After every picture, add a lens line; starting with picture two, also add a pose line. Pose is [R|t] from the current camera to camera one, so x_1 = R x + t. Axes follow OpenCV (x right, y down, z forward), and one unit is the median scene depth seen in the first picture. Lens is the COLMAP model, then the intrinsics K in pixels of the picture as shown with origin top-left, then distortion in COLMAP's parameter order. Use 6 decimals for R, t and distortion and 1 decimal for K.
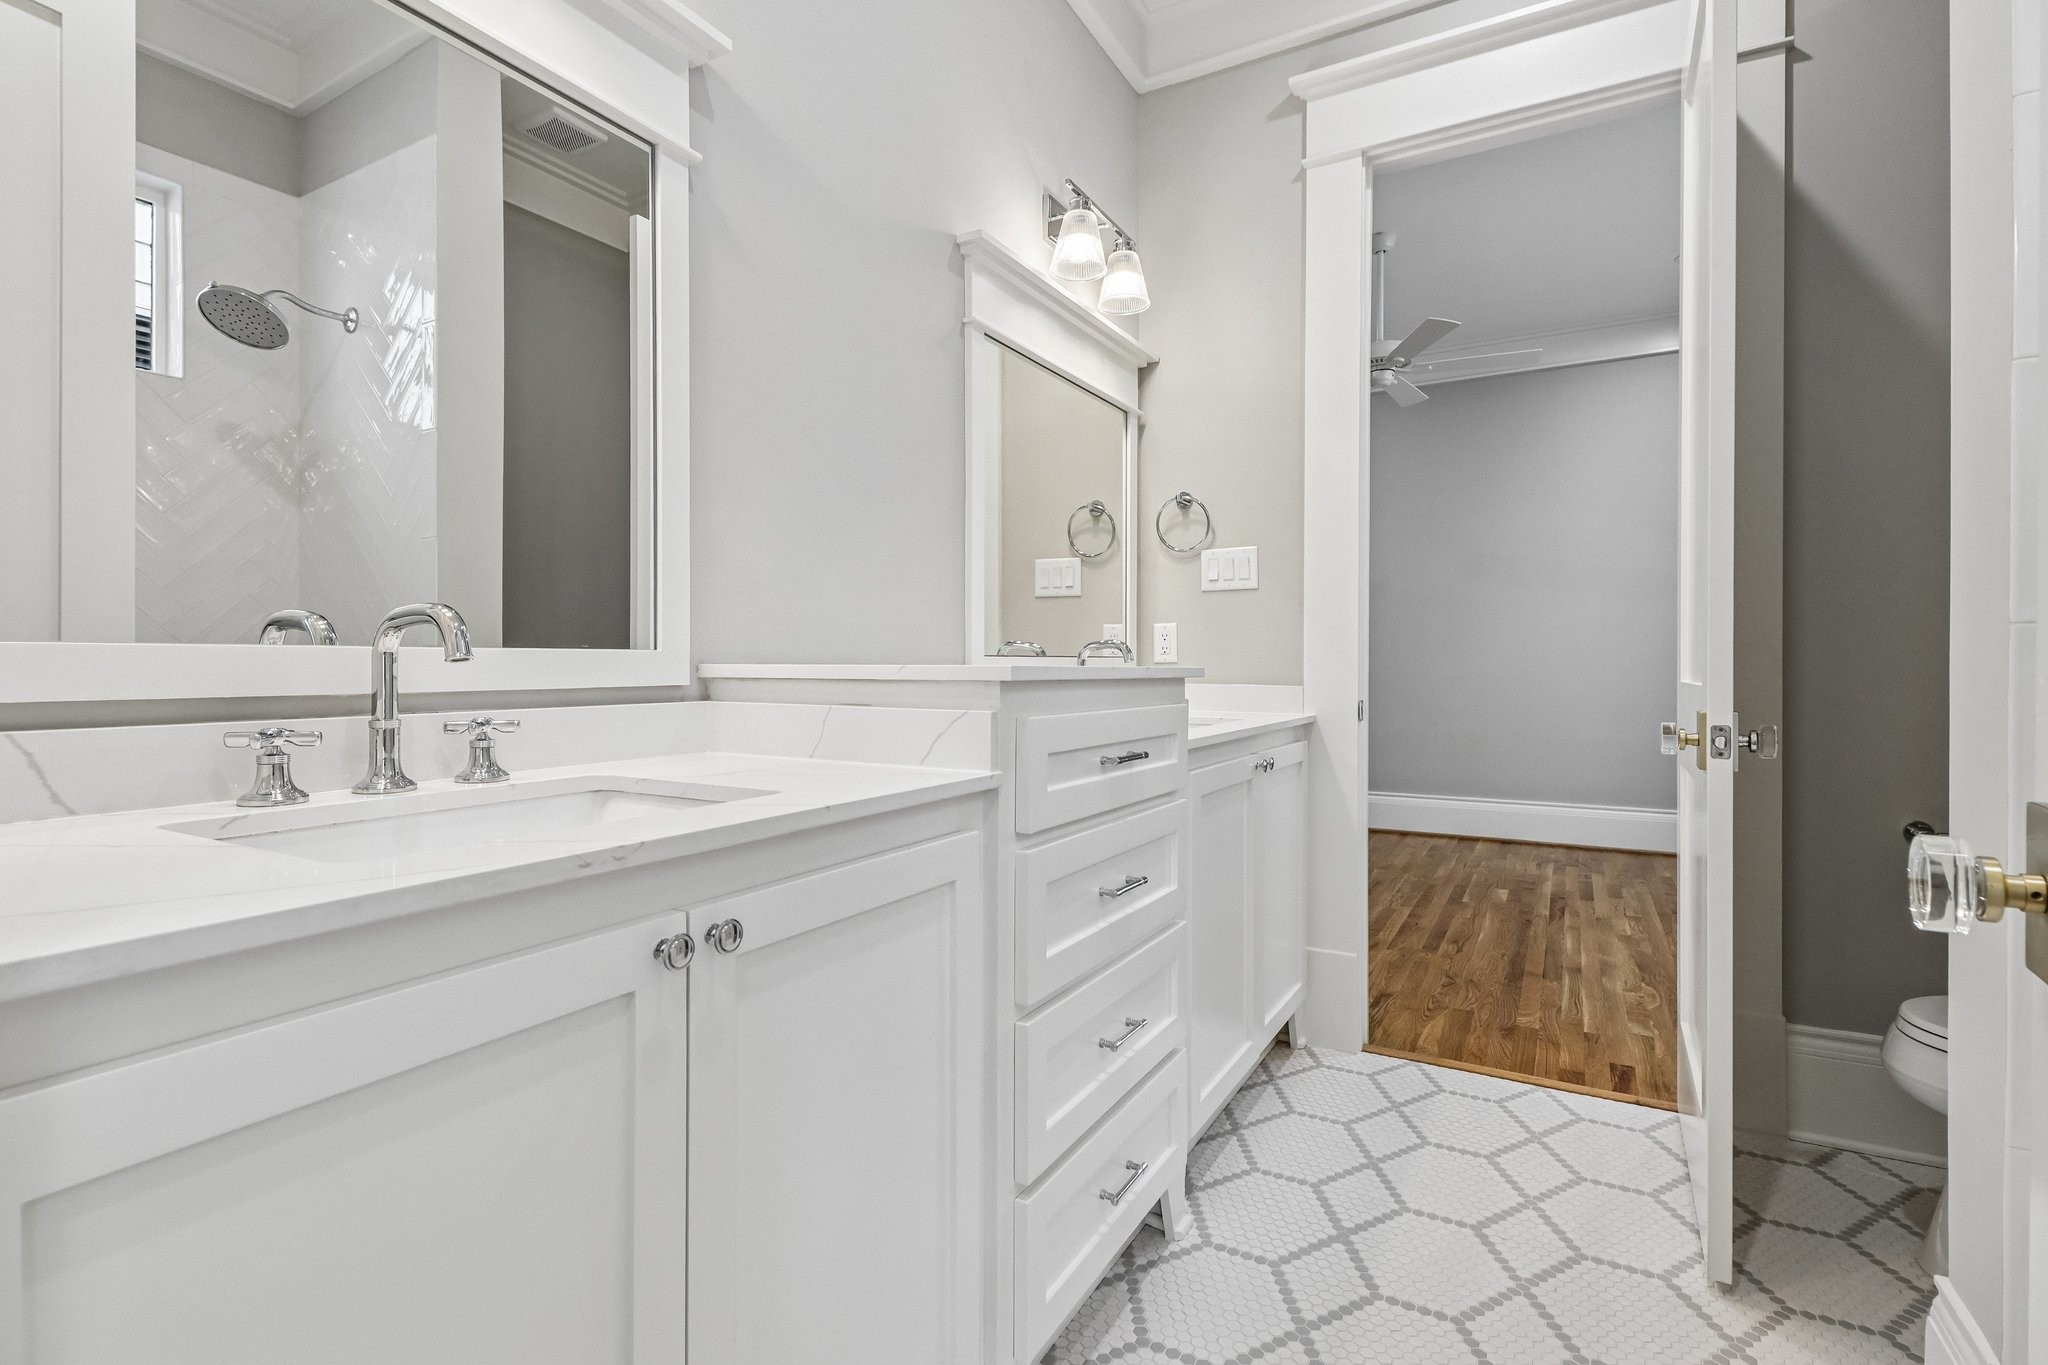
lens RADIAL K [[971.9, 0, 1027.6], [0, 971.9, 654.4], [0, 0, 1]] dist [0.000274, -0.000239]
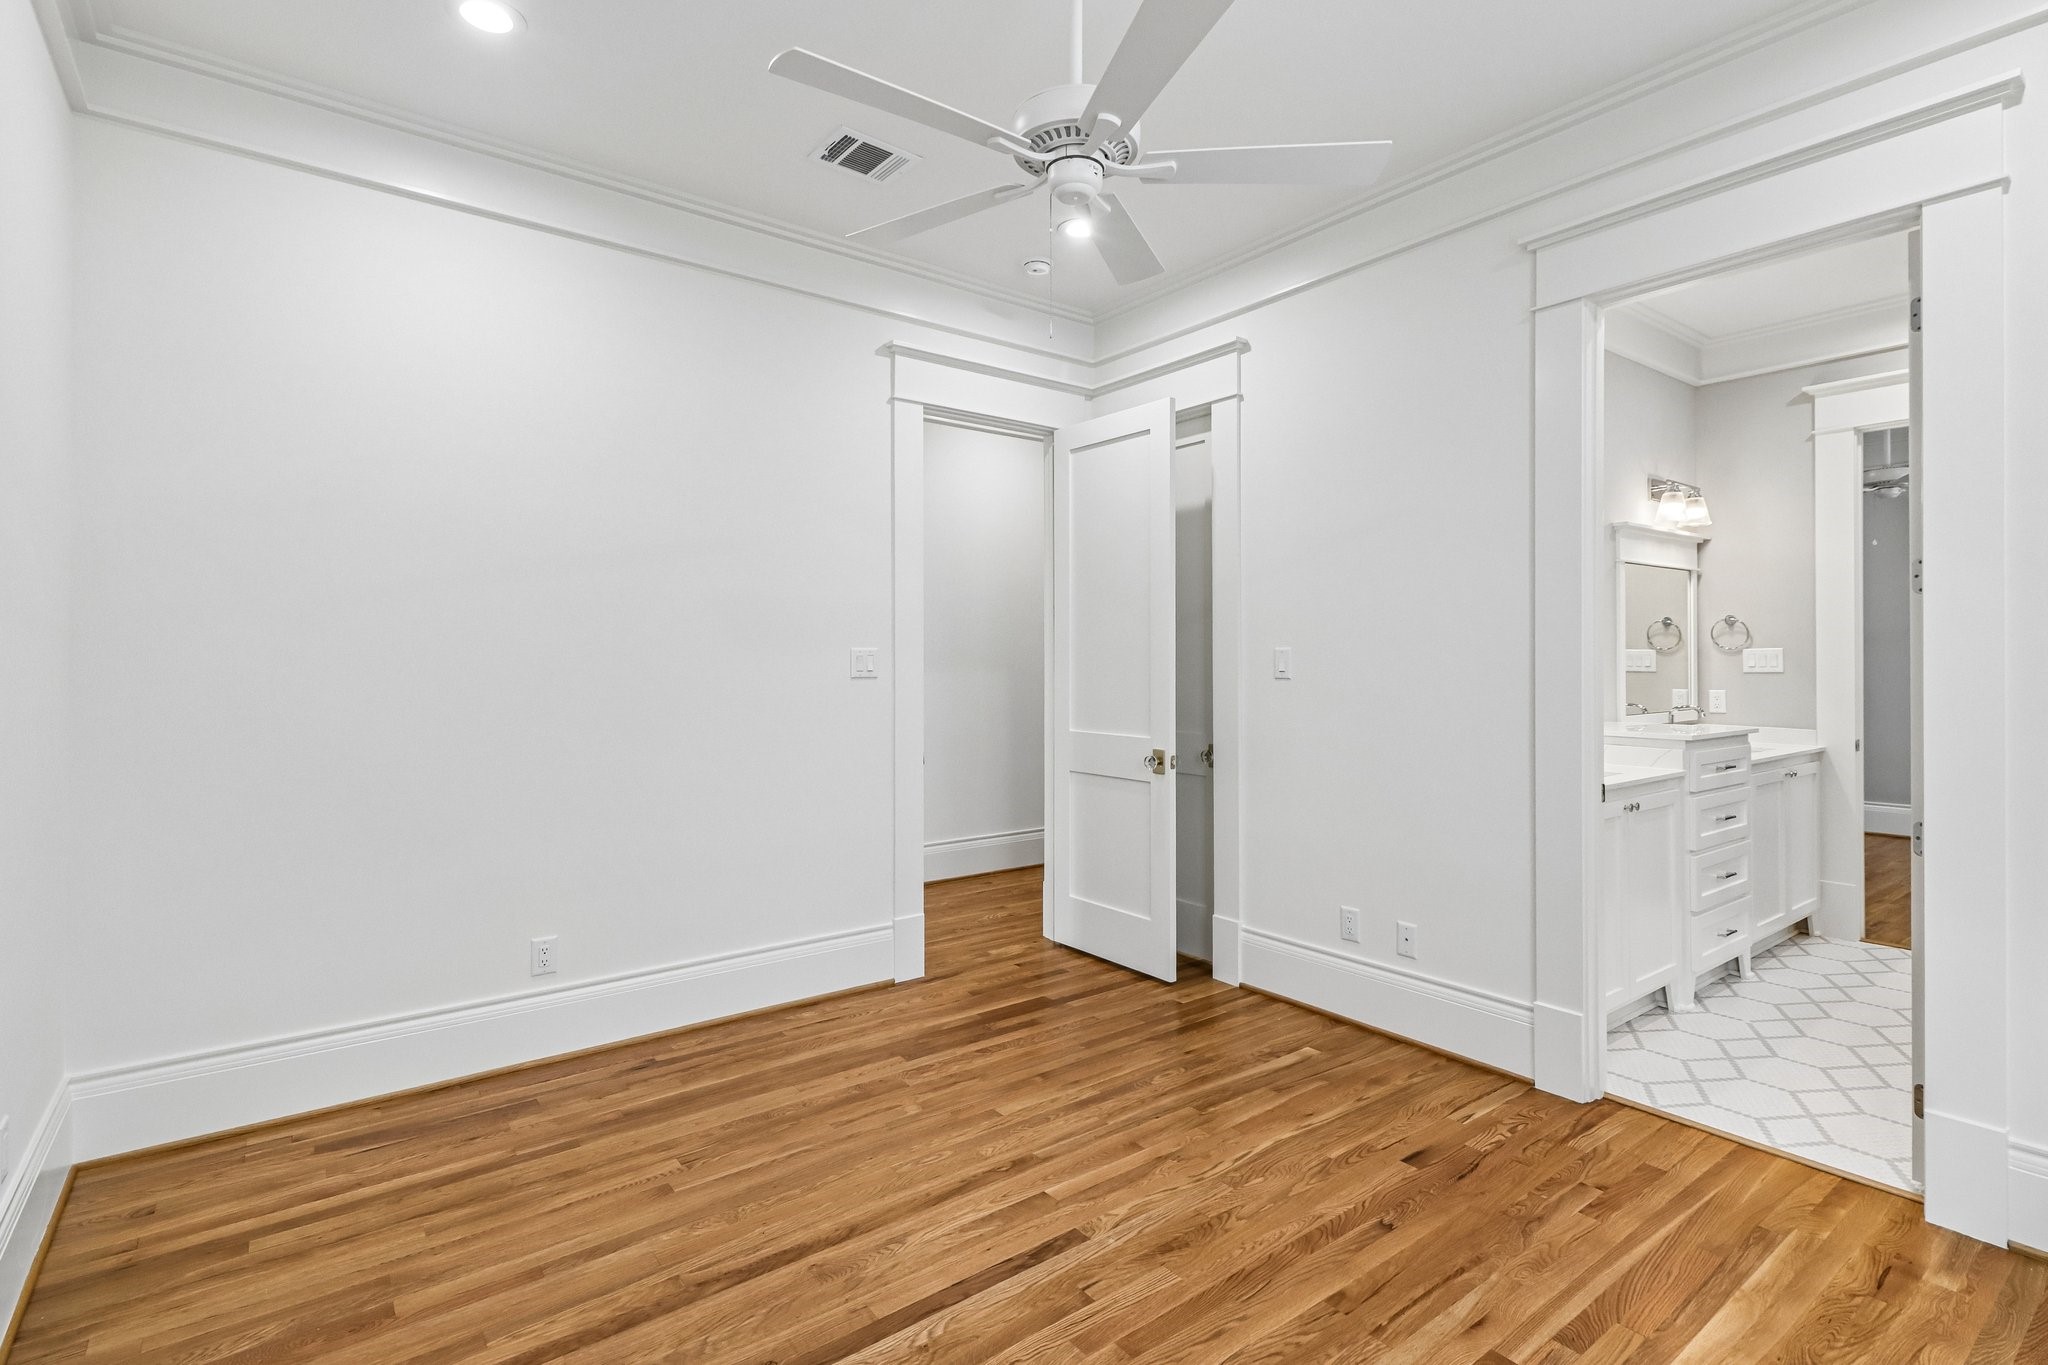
lens RADIAL K [[971.9, 0, 1027.6], [0, 971.9, 654.4], [0, 0, 1]] dist [0.000274, -0.000239]
pose [[0.914199, -0.009625, -0.405151, -0.299840], [0.010432, 0.999946, -0.000215, -0.116501], [0.405131, -0.004030, 0.914250, -1.157531]]
